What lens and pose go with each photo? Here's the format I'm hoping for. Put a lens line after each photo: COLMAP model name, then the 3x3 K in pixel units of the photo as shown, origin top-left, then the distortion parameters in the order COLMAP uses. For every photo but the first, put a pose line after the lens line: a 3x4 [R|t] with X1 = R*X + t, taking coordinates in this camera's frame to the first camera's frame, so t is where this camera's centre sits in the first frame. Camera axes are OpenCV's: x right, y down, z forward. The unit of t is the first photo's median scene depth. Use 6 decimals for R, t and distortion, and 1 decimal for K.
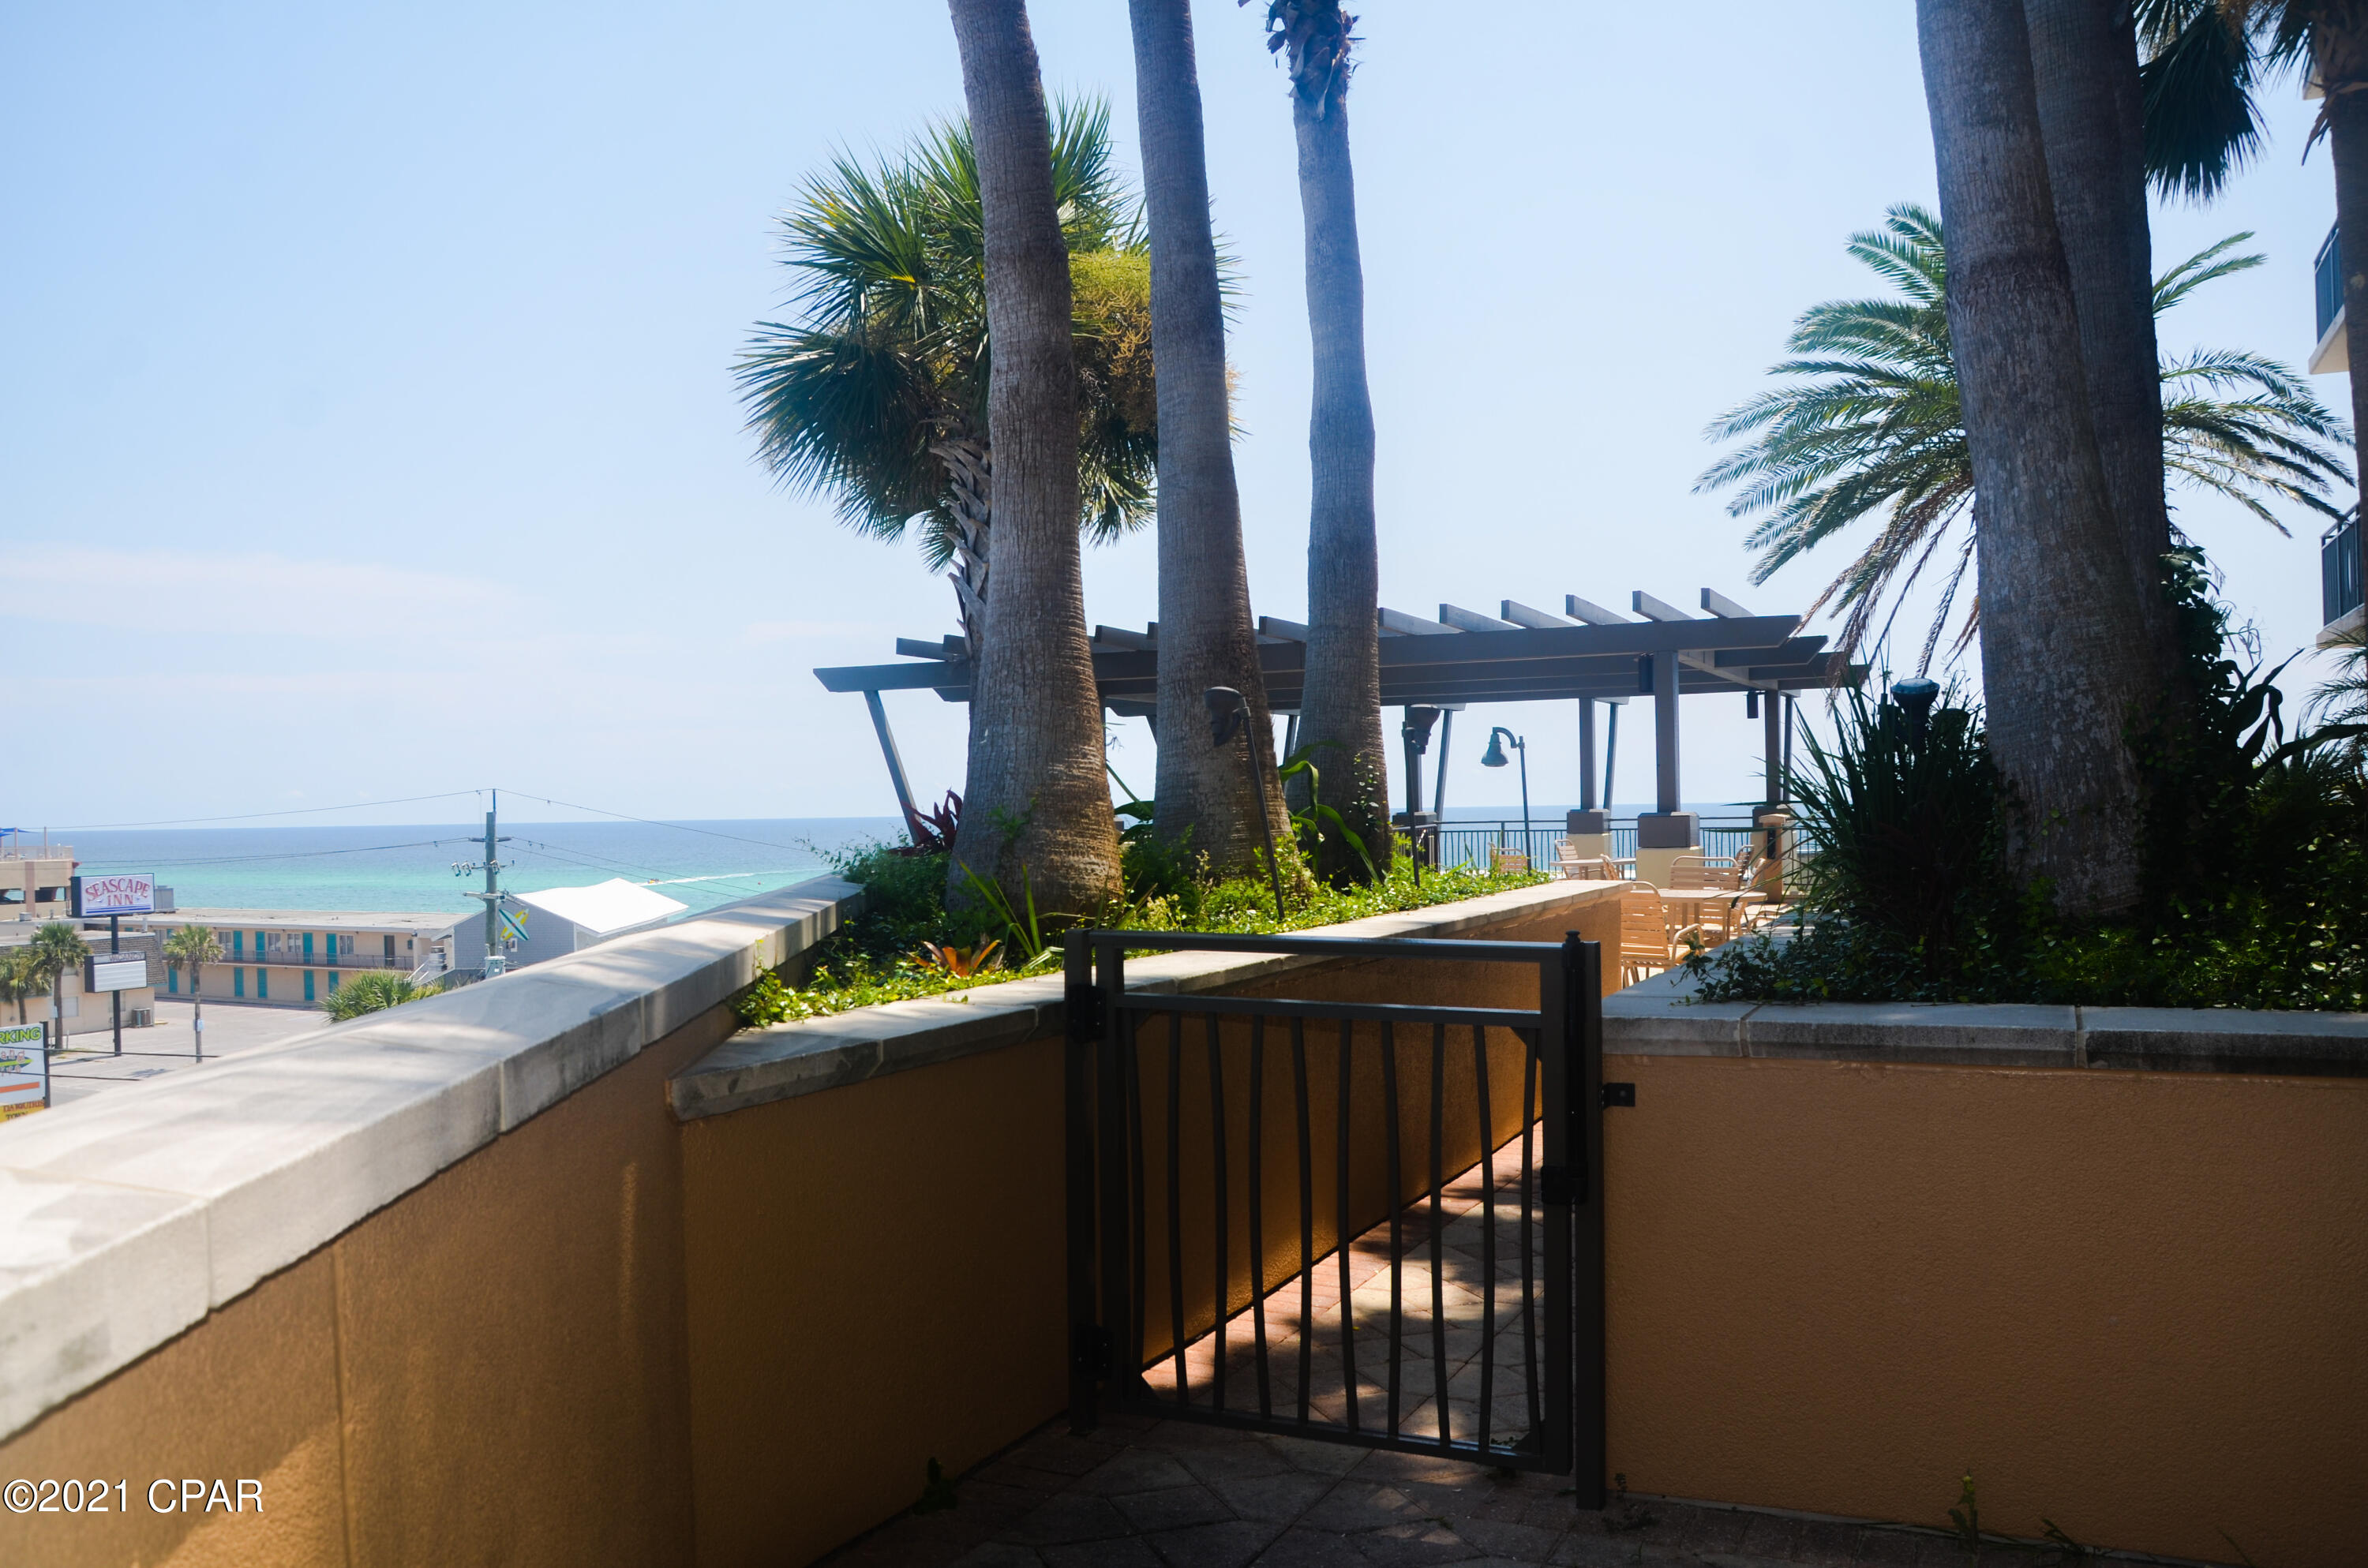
lens RADIAL K [[1856.2, 0, 1193.9], [0, 1856.2, 795.1], [0, 0, 1]] dist [-0.159334, 0.129189]
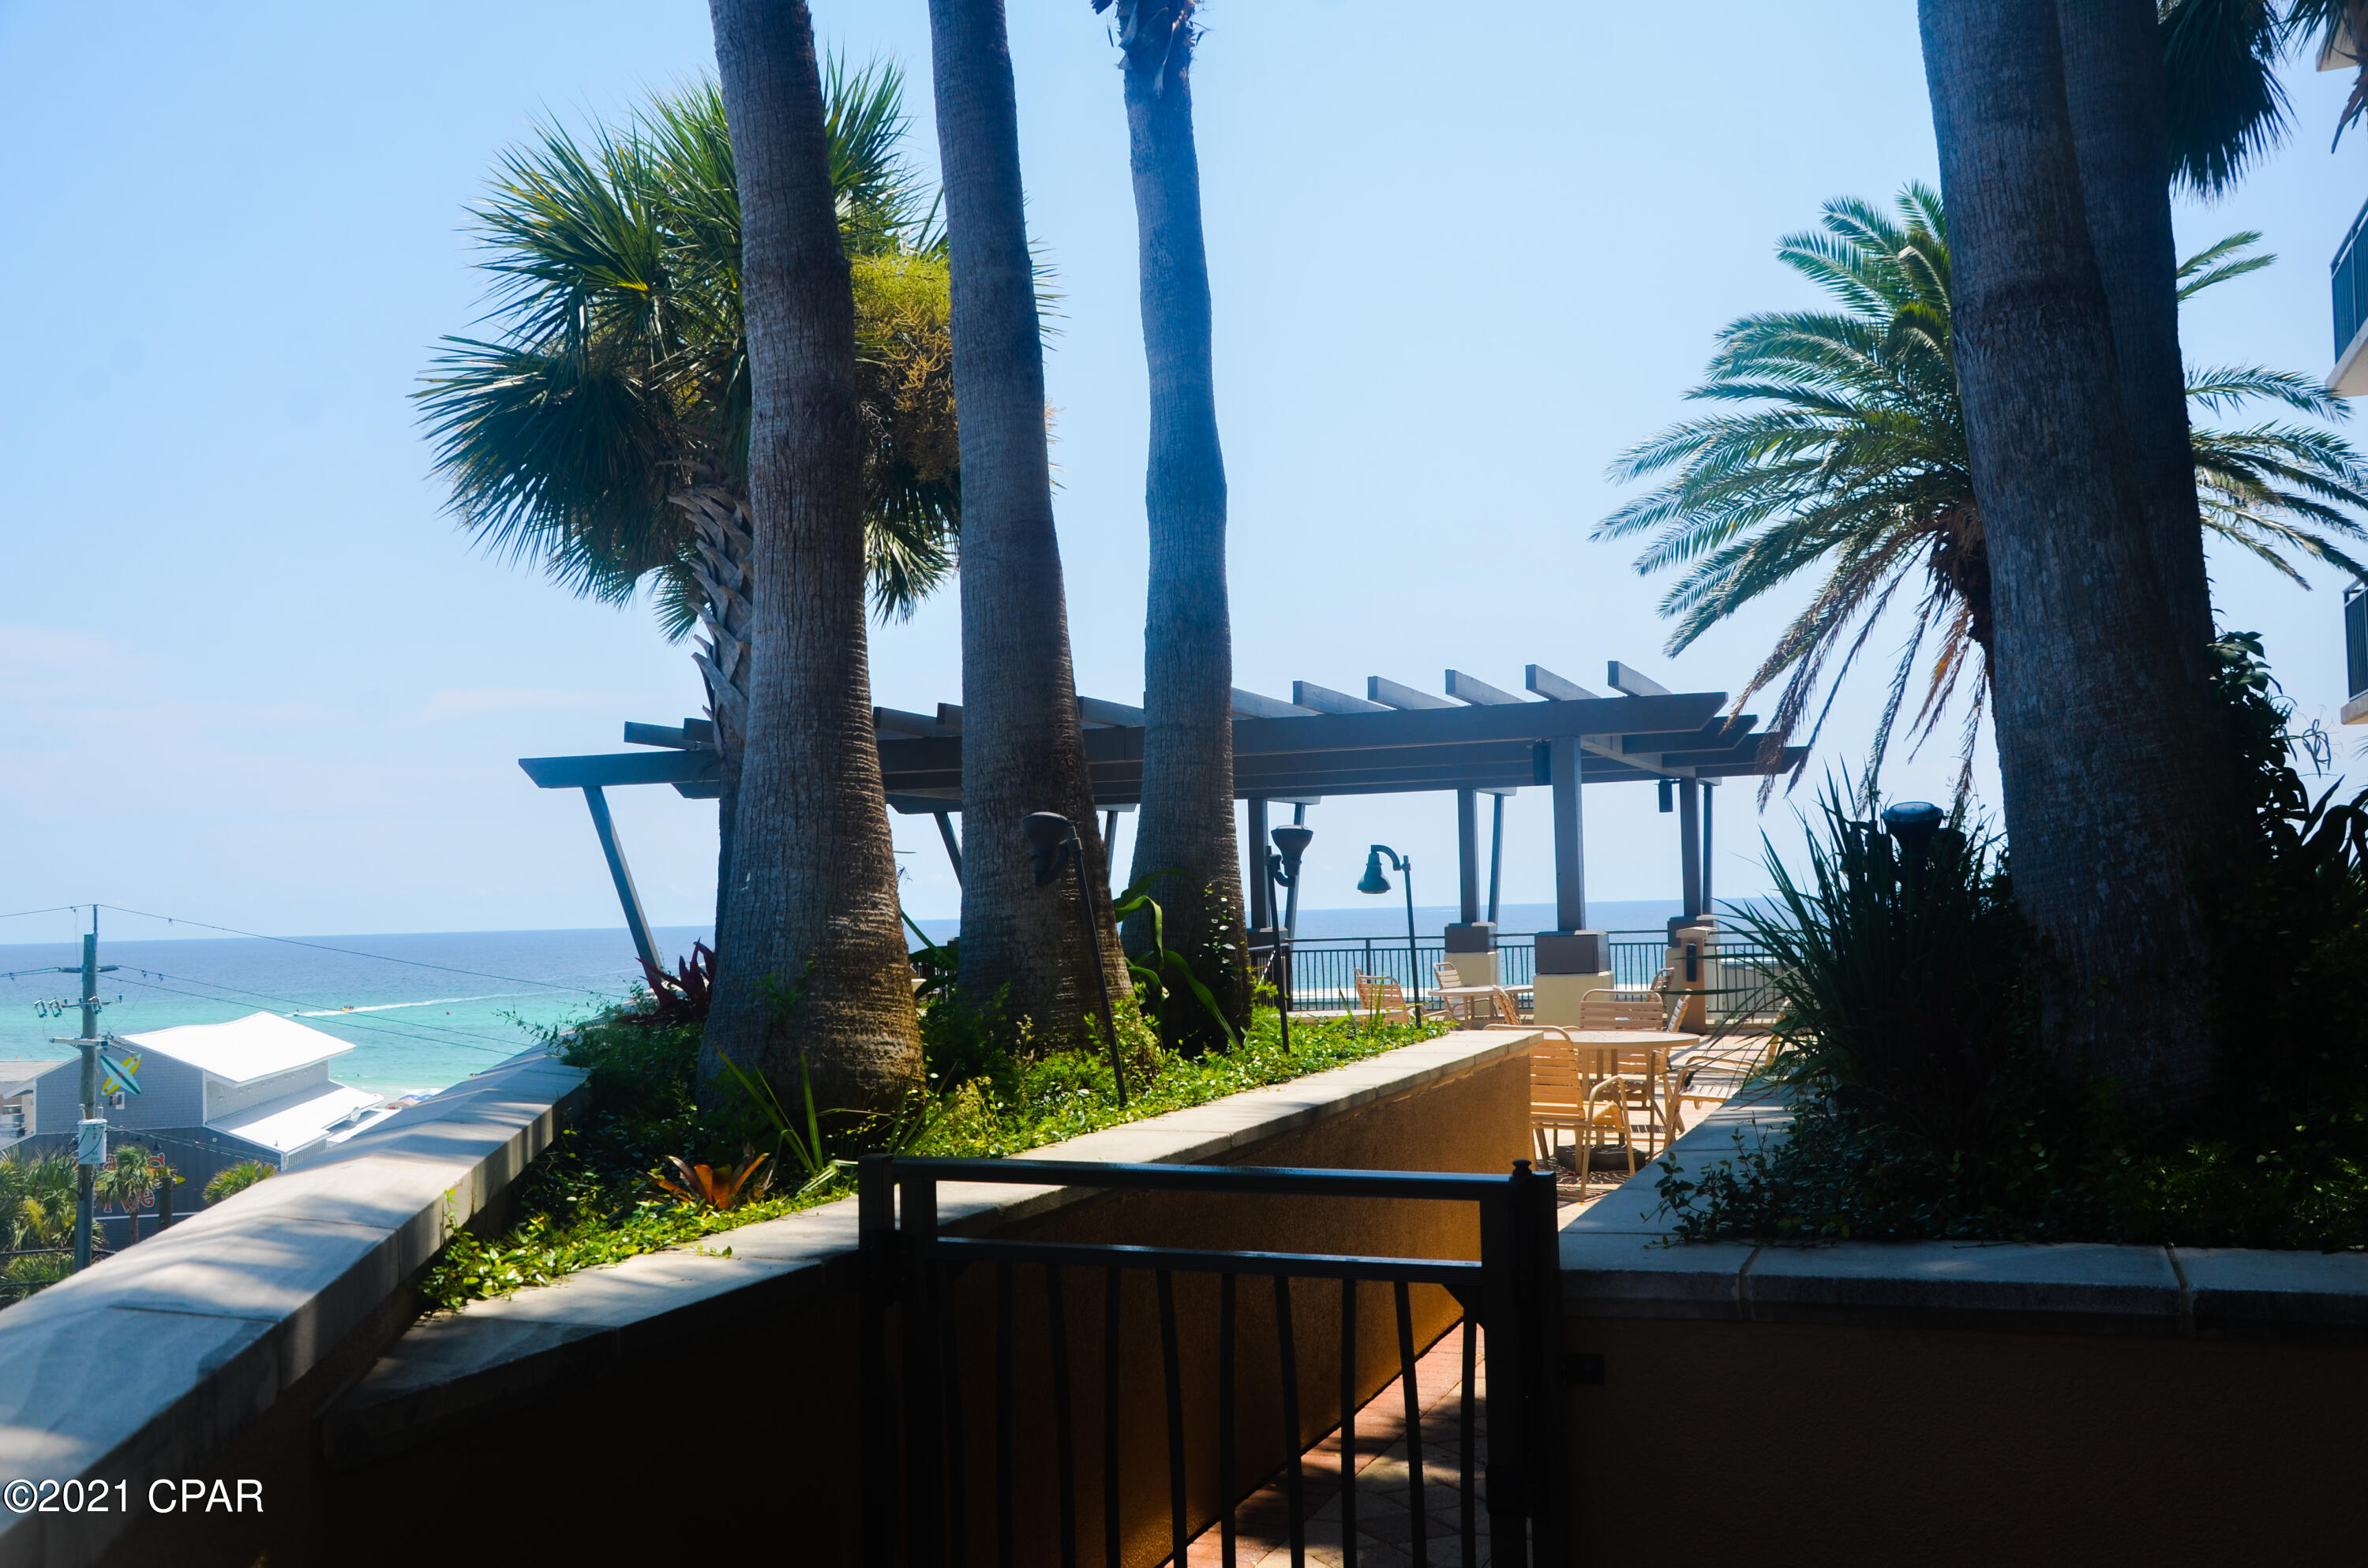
lens RADIAL K [[2233.5, 0, 1194.2], [0, 2233.5, 795.7], [0, 0, 1]] dist [-0.088403, 0.210697]
pose [[0.995702, -0.005448, 0.092457, -0.007420], [0.009652, 0.998937, -0.045080, -0.015953], [-0.092113, 0.045779, 0.994696, 0.029088]]
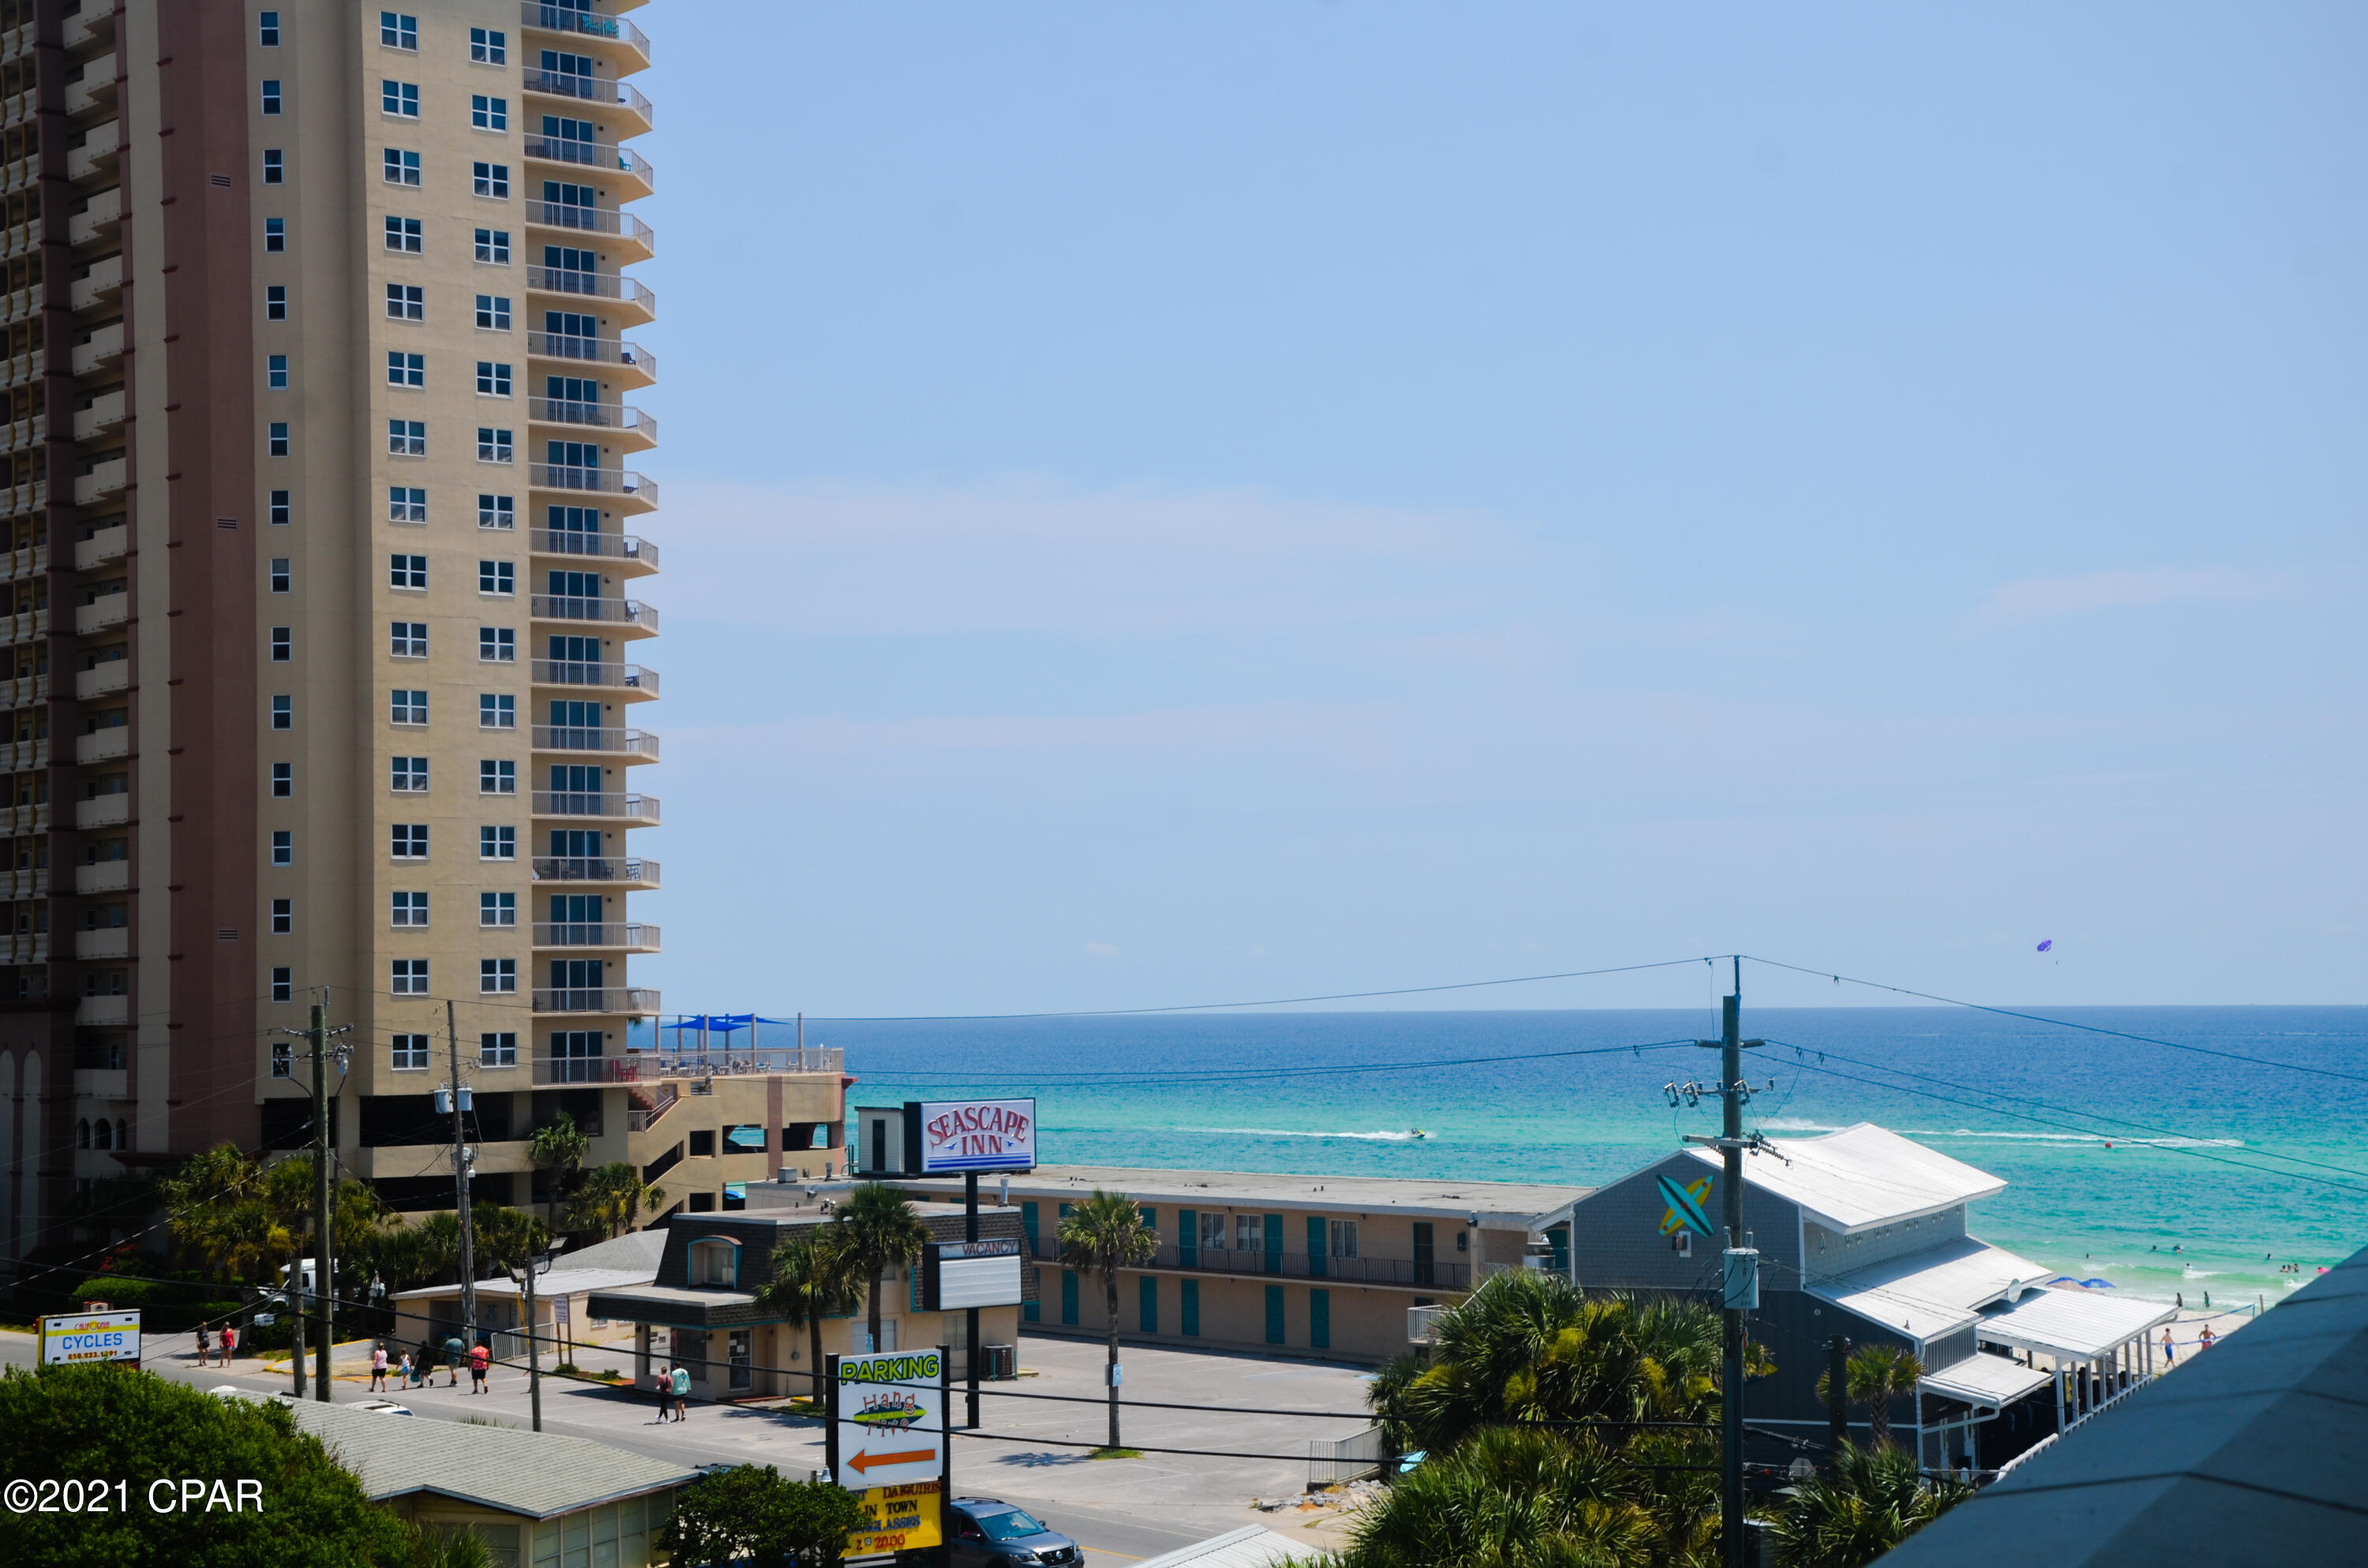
lens RADIAL K [[3965.2, 0, 1188.8], [0, 3965.2, 795.6], [0, 0, 1]] dist [0.219002, 0.705279]
pose [[0.898145, -0.017284, -0.439359, 0.085713], [0.000174, 0.999241, -0.038954, -0.029168], [0.439699, 0.034909, 0.897467, -1.240143]]
